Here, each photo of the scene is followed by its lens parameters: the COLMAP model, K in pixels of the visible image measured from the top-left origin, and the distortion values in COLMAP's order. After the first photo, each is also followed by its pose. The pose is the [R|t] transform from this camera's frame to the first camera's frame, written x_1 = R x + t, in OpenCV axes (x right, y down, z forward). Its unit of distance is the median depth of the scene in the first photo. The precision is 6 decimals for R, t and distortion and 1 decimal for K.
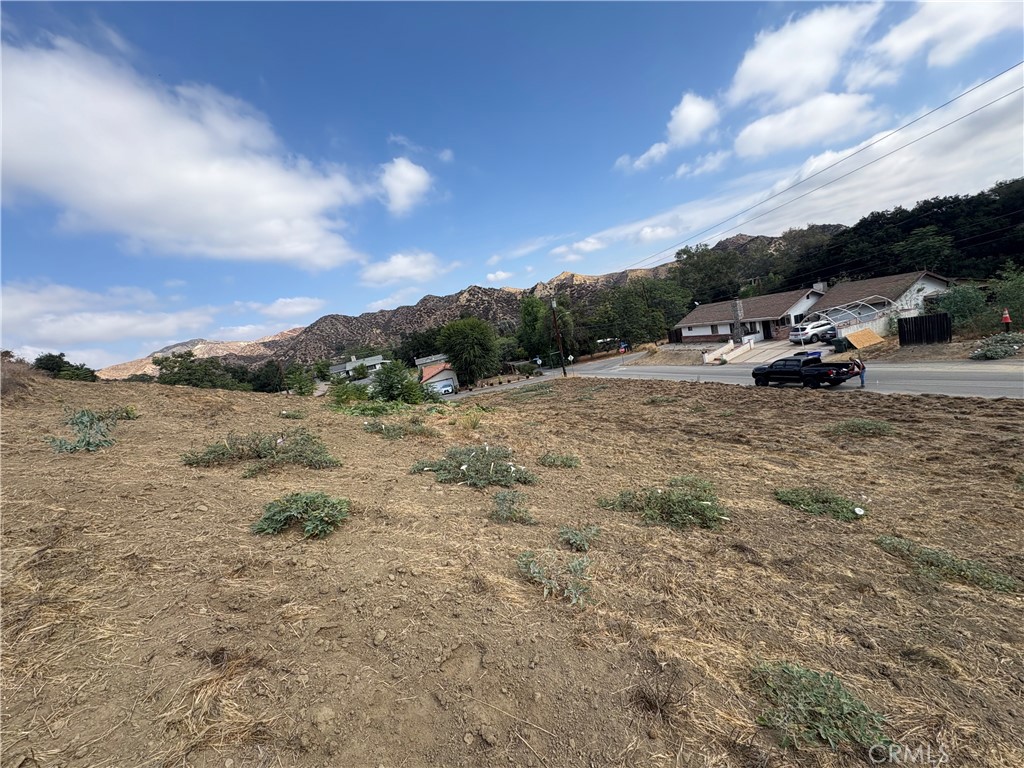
lens RADIAL K [[409.3, 0, 513.9], [0, 409.3, 382.3], [0, 0, 1]] dist [0.001445, 0.000316]
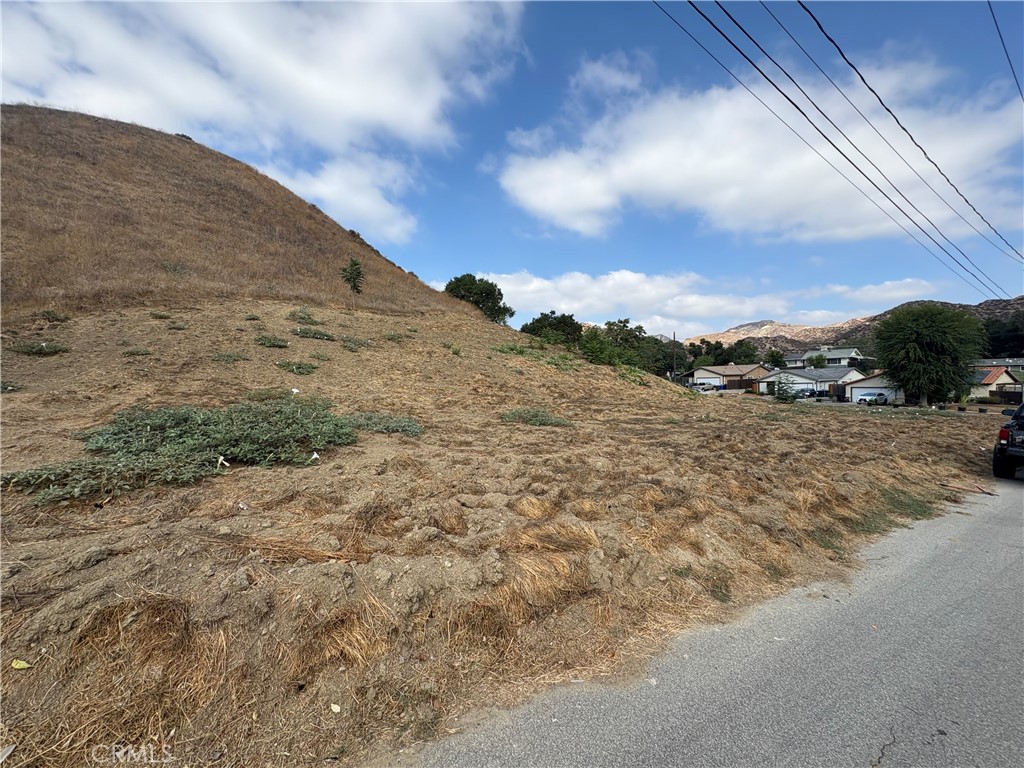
lens RADIAL K [[409.3, 0, 513.9], [0, 409.3, 382.3], [0, 0, 1]] dist [0.001445, 0.000316]
pose [[0.334147, 0.211809, -0.918413, 0.169275], [-0.177279, 0.971154, 0.159472, -0.009298], [0.925698, 0.109528, 0.362058, 0.071214]]
